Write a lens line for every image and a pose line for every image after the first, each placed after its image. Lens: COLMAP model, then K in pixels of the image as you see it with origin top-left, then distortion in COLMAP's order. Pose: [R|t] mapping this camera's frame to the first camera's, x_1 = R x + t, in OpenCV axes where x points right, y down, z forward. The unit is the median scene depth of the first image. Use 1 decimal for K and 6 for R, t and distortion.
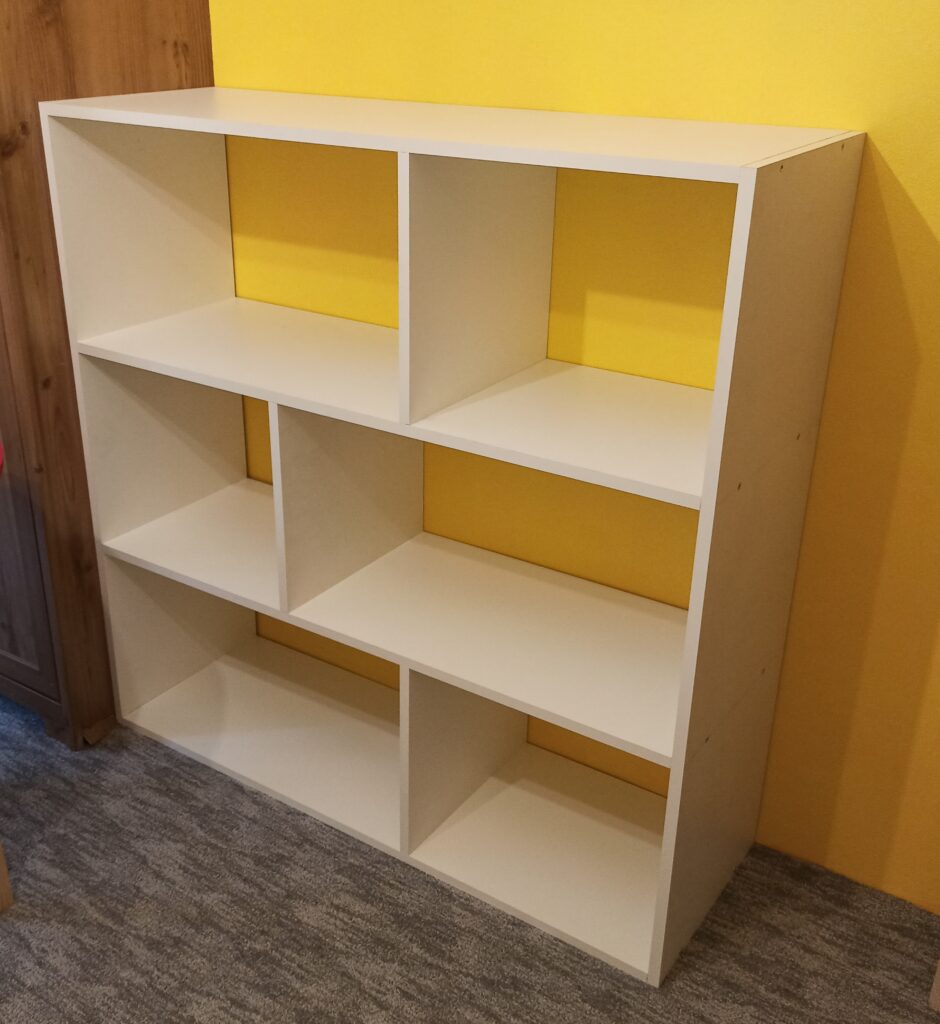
lens RADIAL K [[1187.5, 0, 470.1], [0, 1187.5, 510.6], [0, 0, 1]] dist [0.026009, 0.000000]
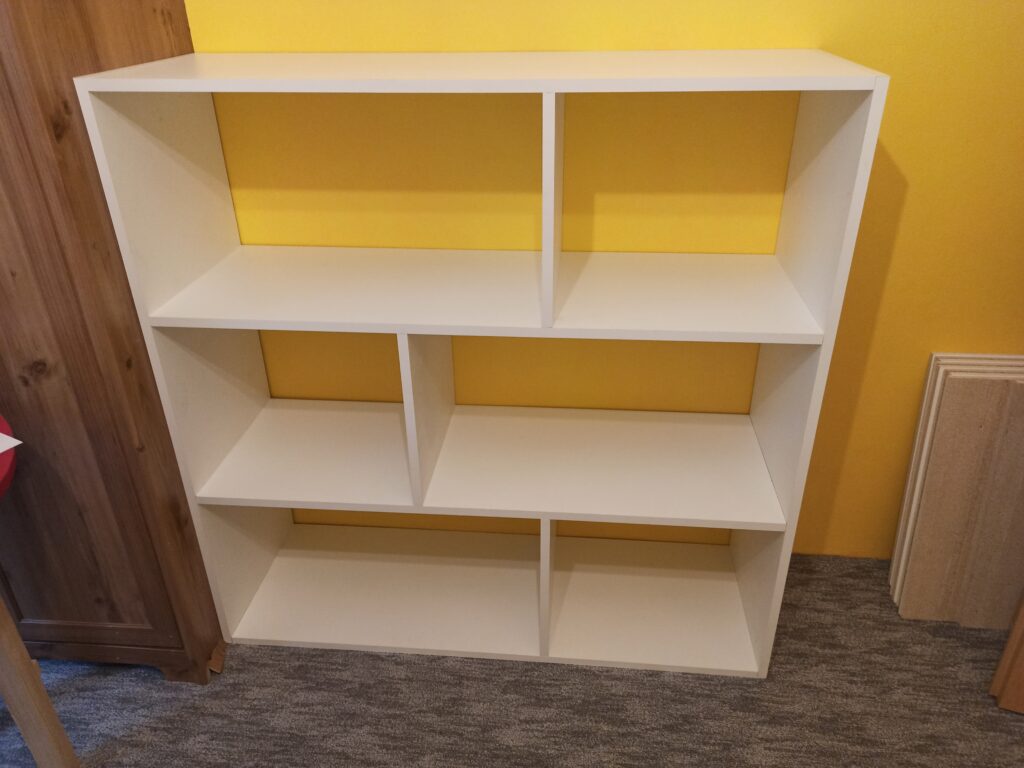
lens RADIAL K [[757.0, 0, 533.0], [0, 757.0, 371.4], [0, 0, 1]] dist [0.029985, -0.027446]
pose [[0.872150, -0.242794, 0.424741, -0.338464], [0.215547, 0.970059, 0.111915, -0.100686], [-0.439196, -0.006055, 0.898371, 0.281649]]
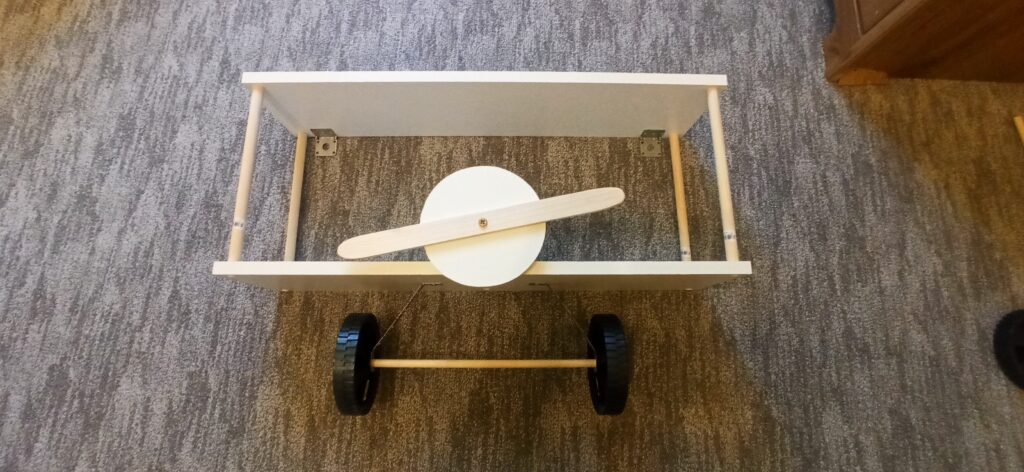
lens RADIAL K [[468.9, 0, 502.7], [0, 468.9, 239.5], [0, 0, 1]] dist [-0.029619, 0.007577]
pose [[0.523596, 0.825296, -0.211504, -0.318175], [-0.363706, 0.441023, 0.820498, 0.042227], [0.770432, -0.352684, 0.531083, 0.596758]]
